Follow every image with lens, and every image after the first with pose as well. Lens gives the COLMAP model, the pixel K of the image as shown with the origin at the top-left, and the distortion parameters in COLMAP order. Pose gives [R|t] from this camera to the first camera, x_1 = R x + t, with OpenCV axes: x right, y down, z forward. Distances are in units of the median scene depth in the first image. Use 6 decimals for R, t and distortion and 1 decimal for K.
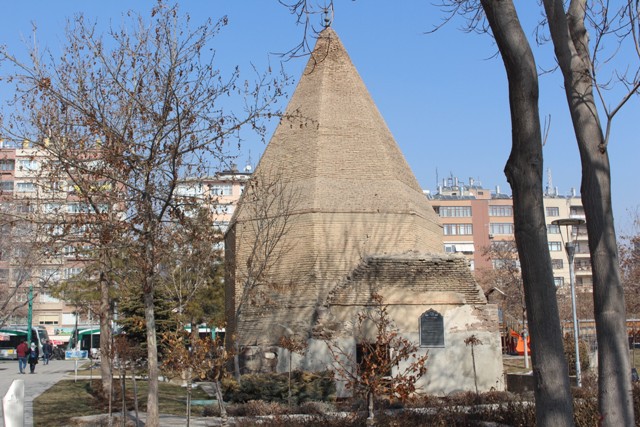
lens RADIAL K [[795.0, 0, 320.0], [0, 795.0, 213.5], [0, 0, 1]] dist [-0.065993, 0.029132]
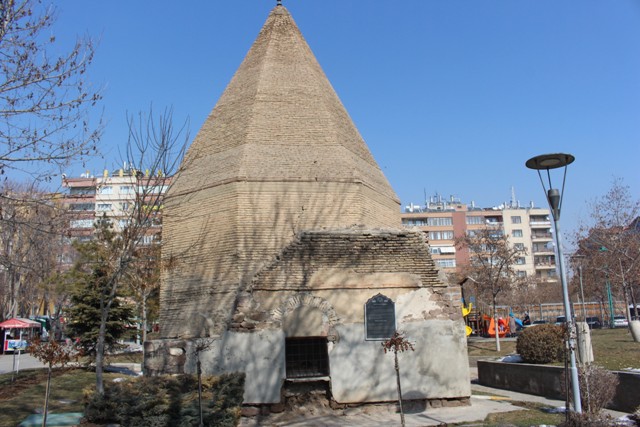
lens RADIAL K [[541.2, 0, 320.0], [0, 541.2, 213.5], [0, 0, 1]] dist [-0.167198, 0.176778]
pose [[0.997737, -0.021462, -0.063722, 0.115436], [0.018842, 0.998963, -0.041447, 0.058674], [0.064545, 0.040153, 0.997107, 0.432550]]
